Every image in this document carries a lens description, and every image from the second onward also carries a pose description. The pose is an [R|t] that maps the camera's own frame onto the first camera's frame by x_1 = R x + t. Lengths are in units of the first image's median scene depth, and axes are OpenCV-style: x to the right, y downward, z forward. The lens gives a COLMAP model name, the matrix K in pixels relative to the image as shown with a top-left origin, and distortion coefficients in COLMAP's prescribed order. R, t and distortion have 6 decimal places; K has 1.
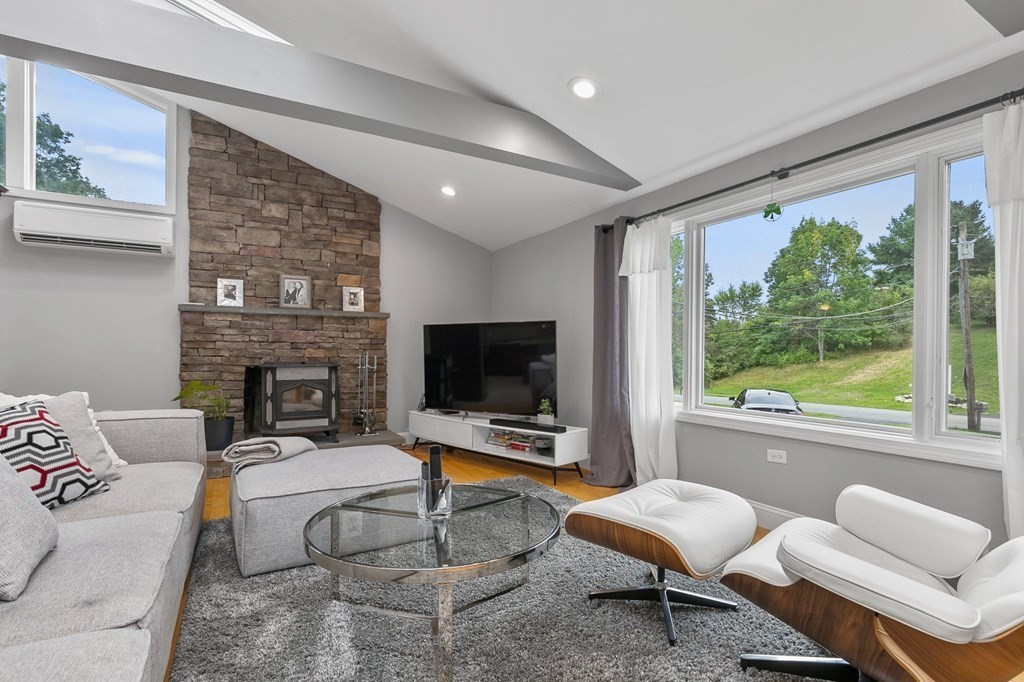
lens RADIAL K [[492.8, 0, 517.3], [0, 492.8, 357.1], [0, 0, 1]] dist [-0.010309, 0.000614]
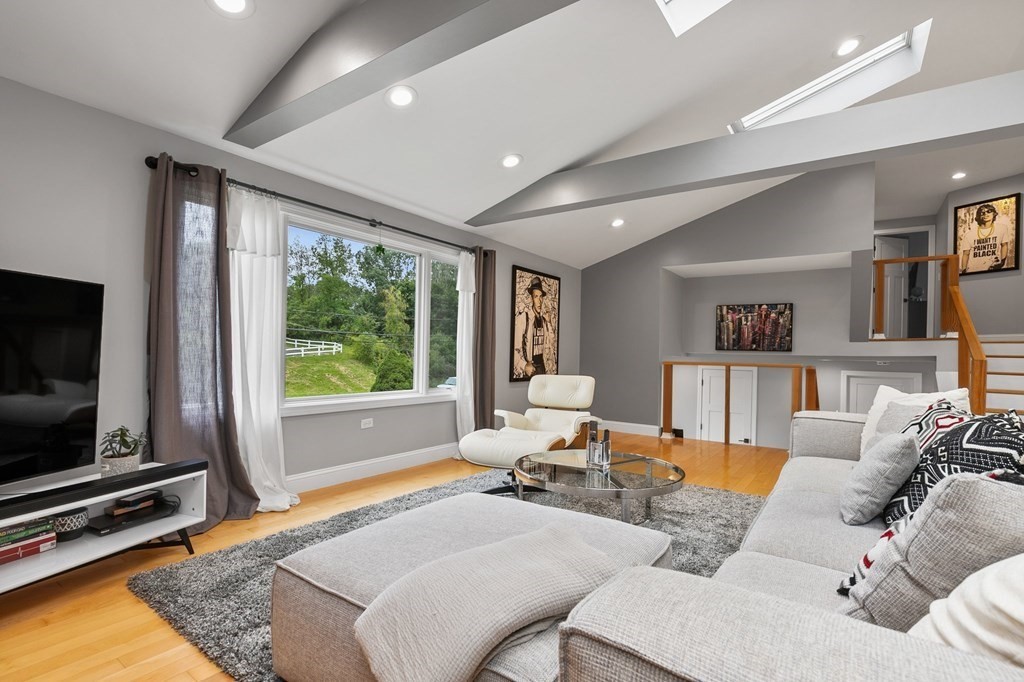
lens RADIAL K [[477.5, 0, 515.0], [0, 477.5, 352.5], [0, 0, 1]] dist [-0.003871, -0.000175]
pose [[-0.414115, -0.013210, 0.910129, -0.530342], [-0.016945, 0.999833, 0.006801, -0.009933], [-0.910067, -0.012606, -0.414270, 0.711217]]
